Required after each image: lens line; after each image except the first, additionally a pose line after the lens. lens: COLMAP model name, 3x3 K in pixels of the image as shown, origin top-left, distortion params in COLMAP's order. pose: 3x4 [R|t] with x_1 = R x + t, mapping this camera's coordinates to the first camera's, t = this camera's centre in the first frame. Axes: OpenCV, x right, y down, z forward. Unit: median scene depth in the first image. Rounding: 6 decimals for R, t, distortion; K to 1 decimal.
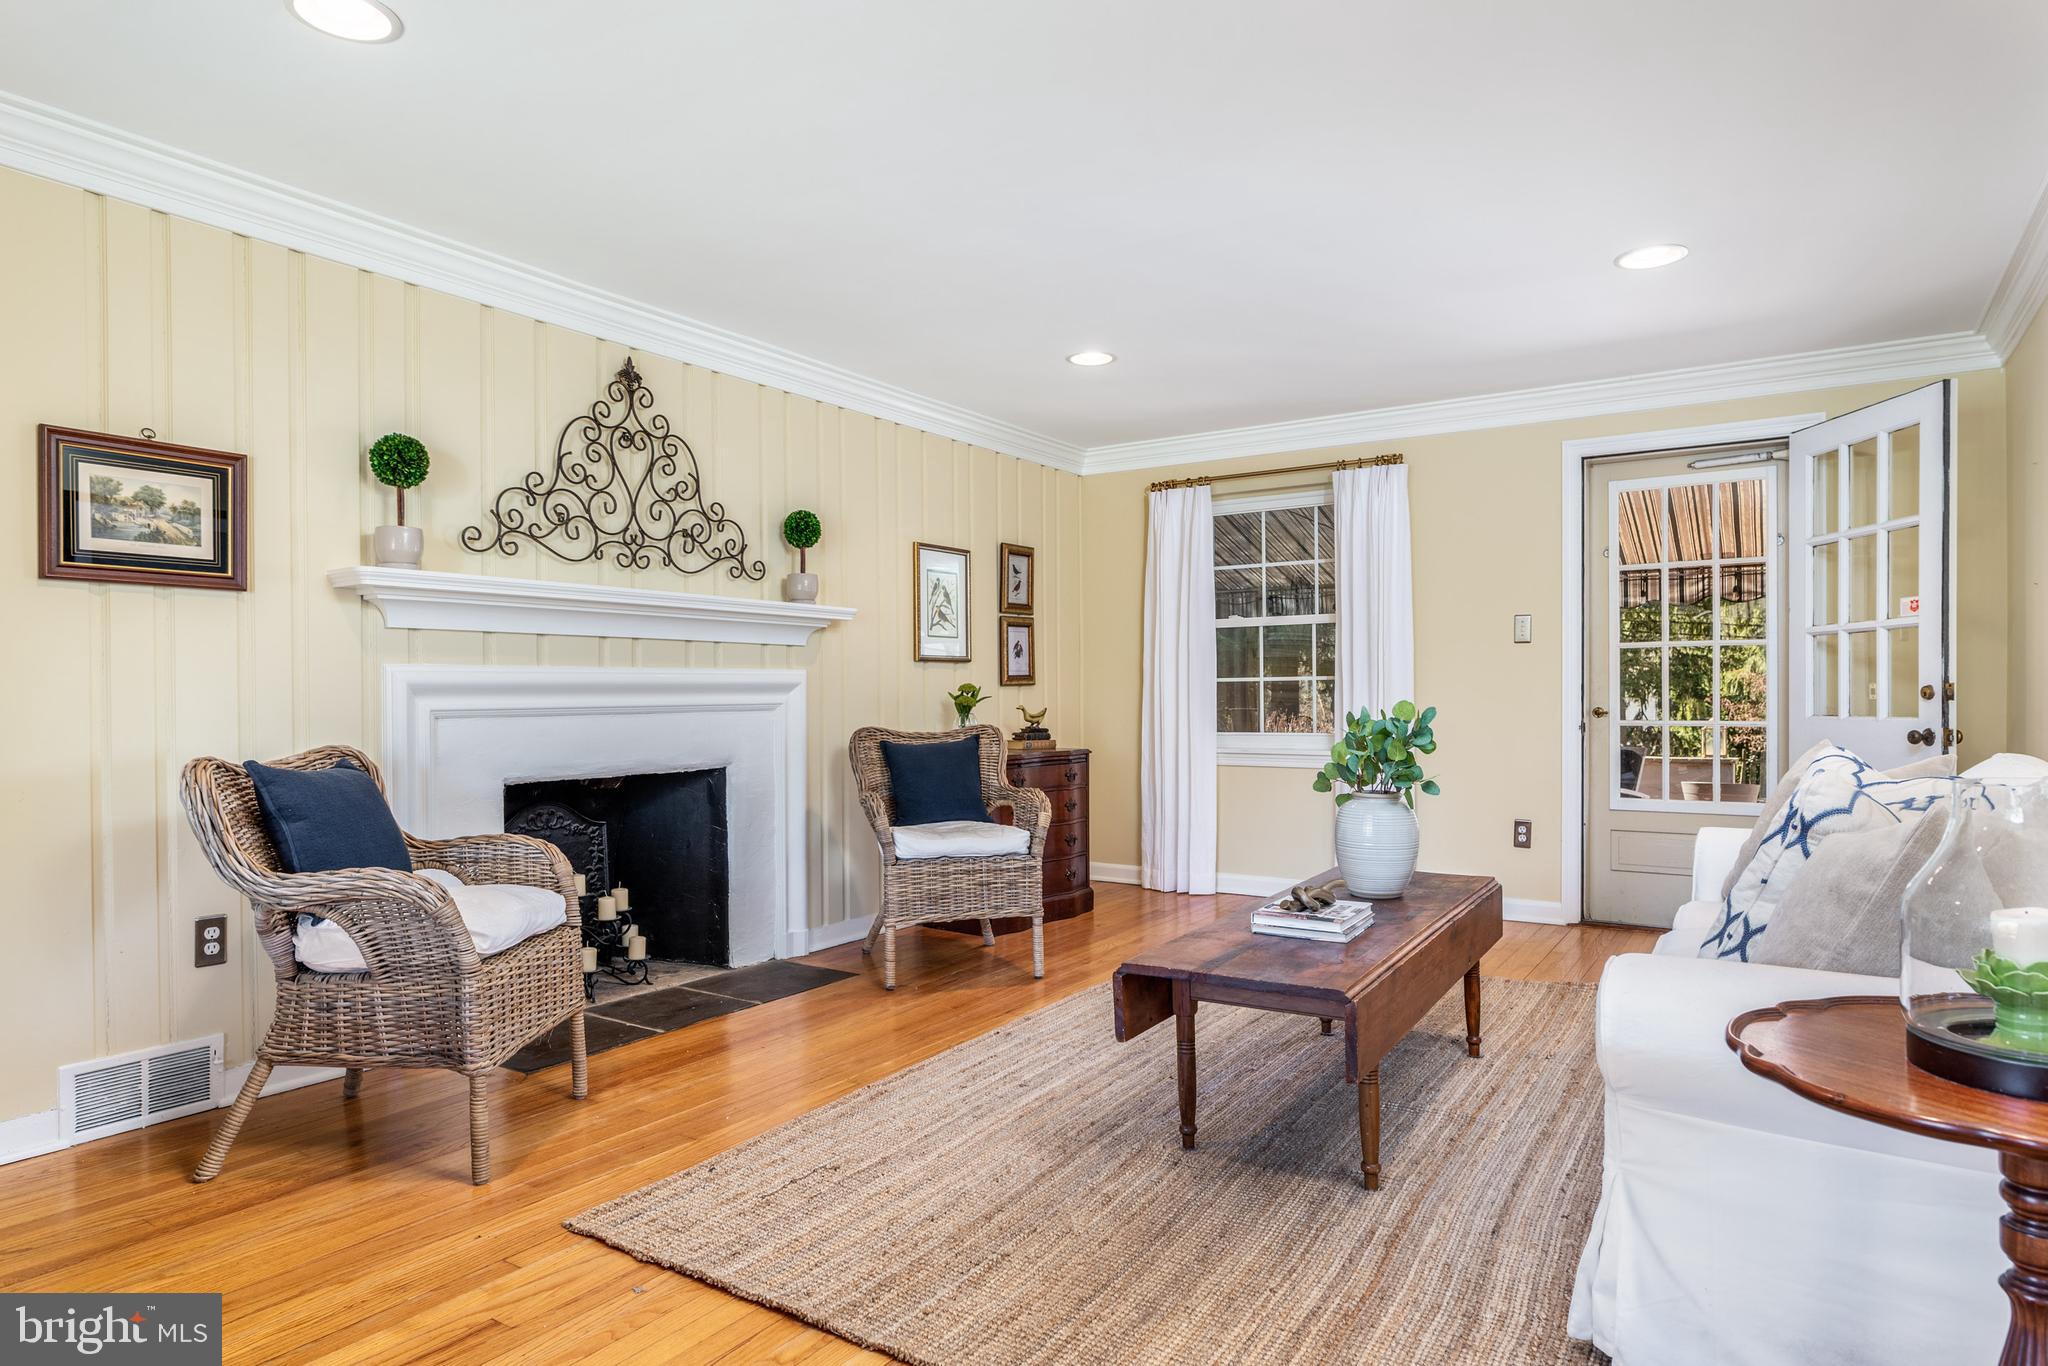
lens RADIAL K [[1187.2, 0, 1022.5], [0, 1187.2, 693.6], [0, 0, 1]] dist [-0.002500, 0.001616]
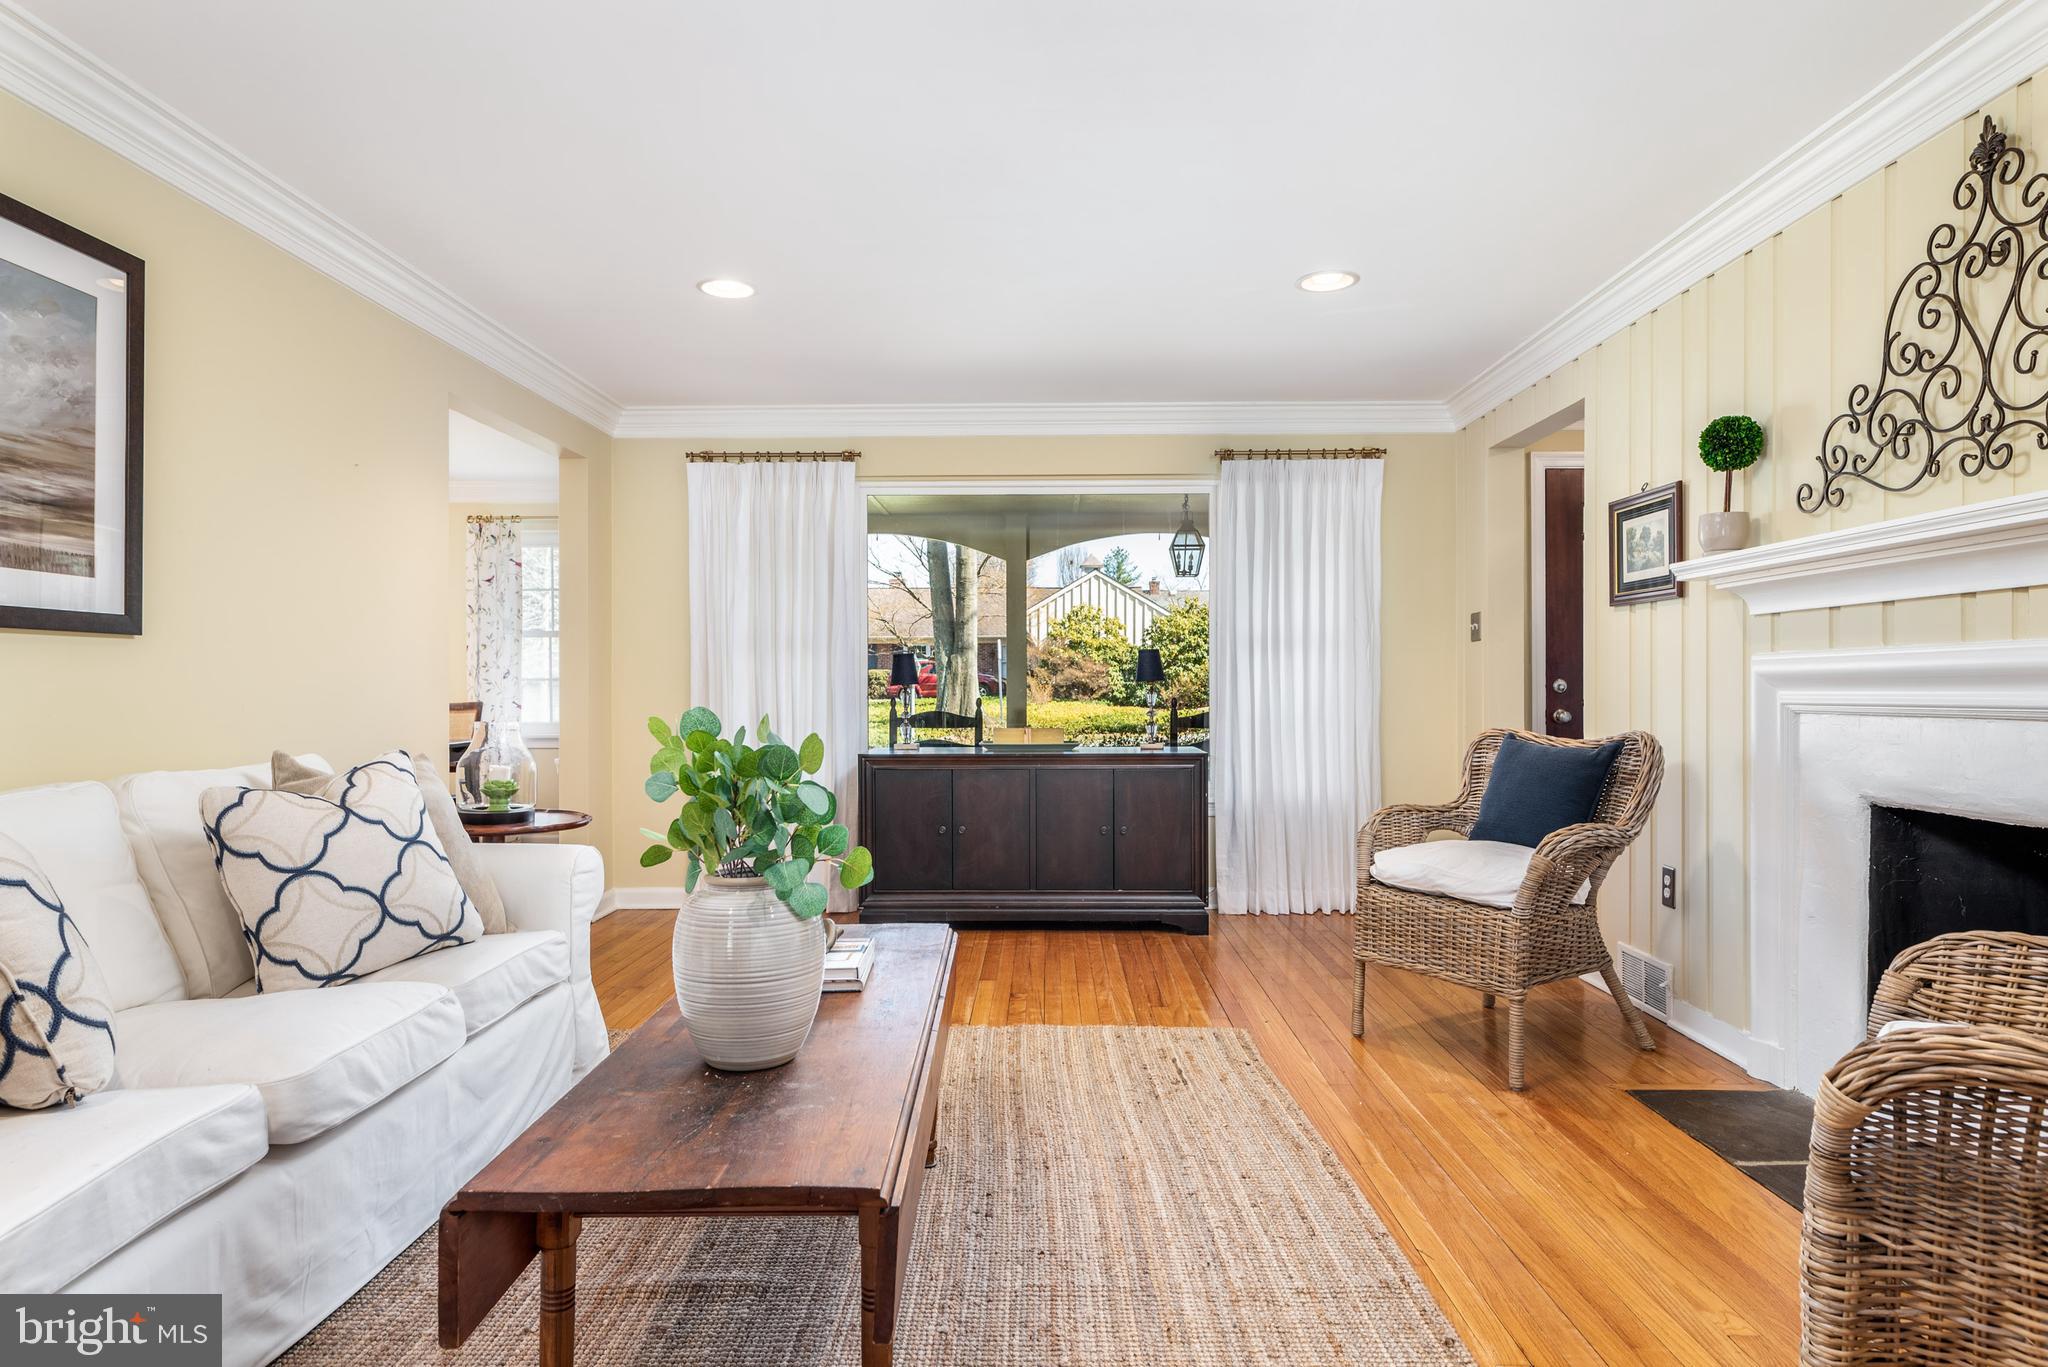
lens RADIAL K [[1187.2, 0, 1020.6], [0, 1187.2, 681.6], [0, 0, 1]] dist [-0.002500, 0.001616]
pose [[-0.846332, -0.002665, -0.532649, 0.406865], [-0.001415, 0.999995, -0.002755, 0.000902], [0.532654, -0.001578, -0.846332, 1.289093]]
